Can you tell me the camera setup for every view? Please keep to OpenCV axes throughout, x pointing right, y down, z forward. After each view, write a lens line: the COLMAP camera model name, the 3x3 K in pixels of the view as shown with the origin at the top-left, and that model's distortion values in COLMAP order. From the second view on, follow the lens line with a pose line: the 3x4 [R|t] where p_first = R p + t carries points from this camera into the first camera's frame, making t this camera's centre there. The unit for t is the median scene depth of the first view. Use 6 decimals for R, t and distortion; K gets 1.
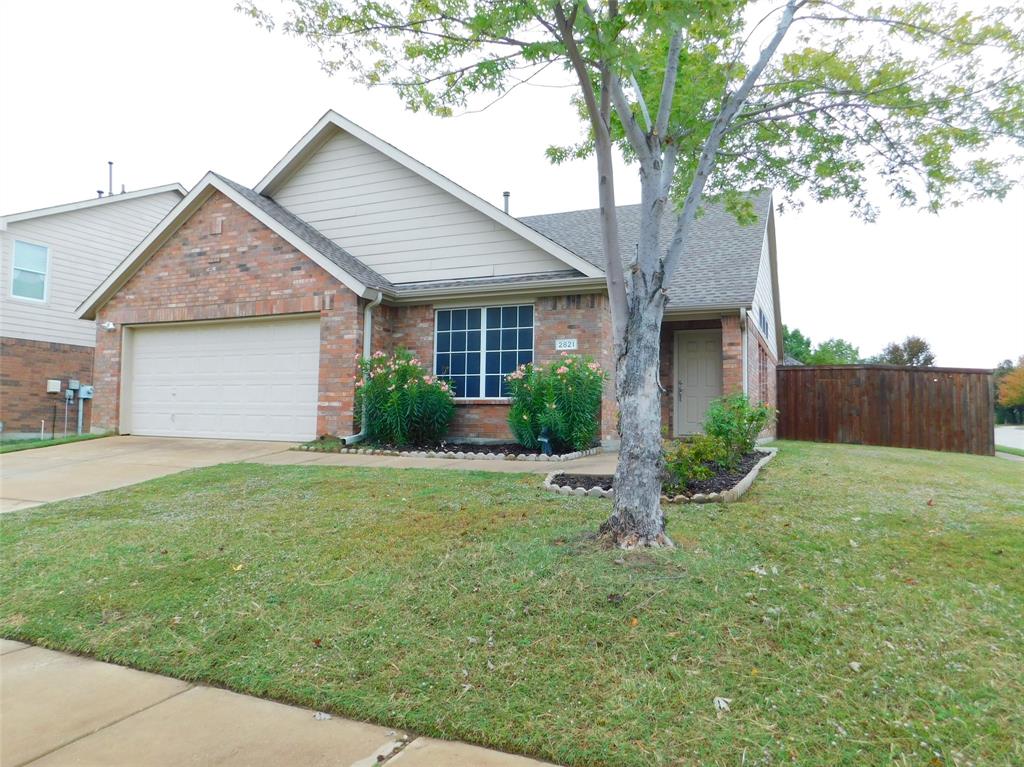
lens RADIAL K [[676.4, 0, 511.8], [0, 676.4, 380.3], [0, 0, 1]] dist [-0.059282, 0.046961]
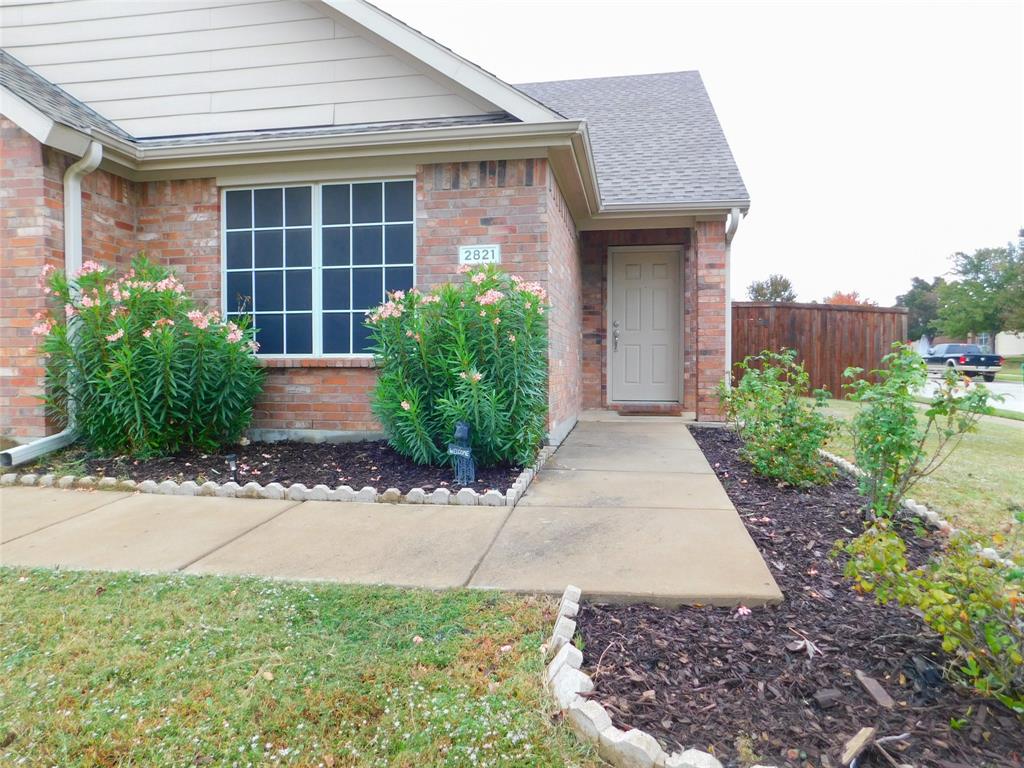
lens RADIAL K [[676.4, 0, 511.8], [0, 676.4, 380.8], [0, 0, 1]] dist [-0.059282, 0.046961]
pose [[0.969647, -0.021957, 0.243522, -0.024413], [-0.000431, 0.995805, 0.091500, -0.002422], [-0.244509, -0.088828, 0.965570, 0.442116]]
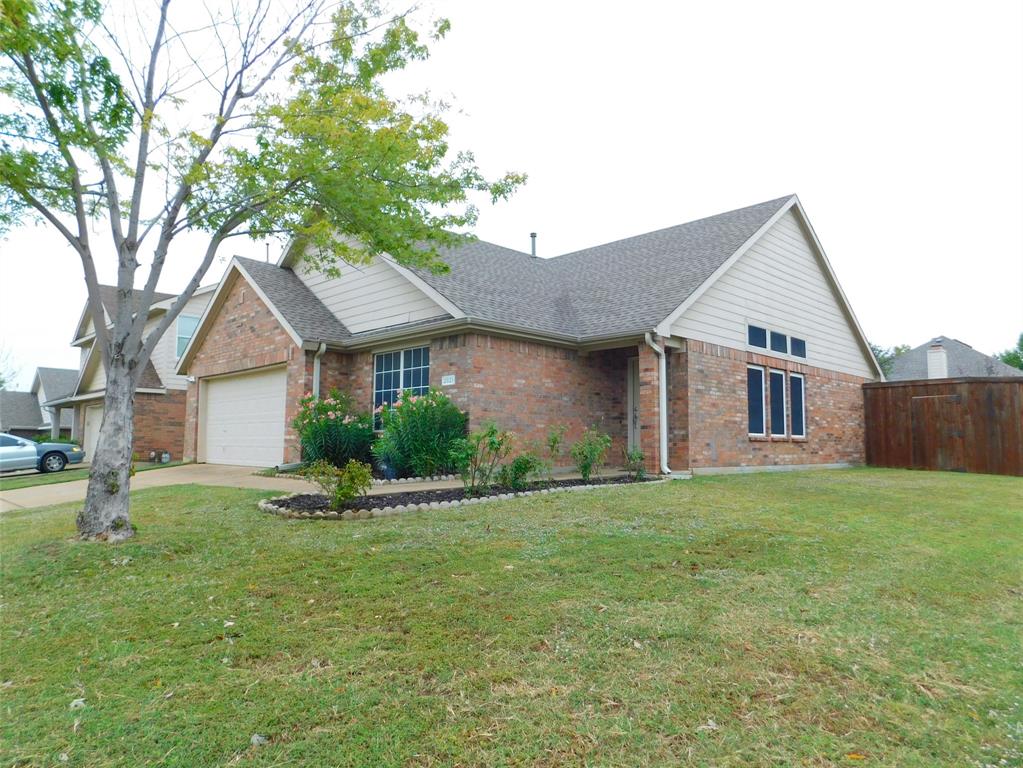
lens RADIAL K [[675.8, 0, 511.3], [0, 675.8, 380.8], [0, 0, 1]] dist [-0.059282, 0.046961]
pose [[0.933562, -0.046285, -0.355415, 0.534414], [0.031805, 0.998413, -0.046480, 0.002373], [0.357003, 0.032088, 0.933552, 0.004087]]
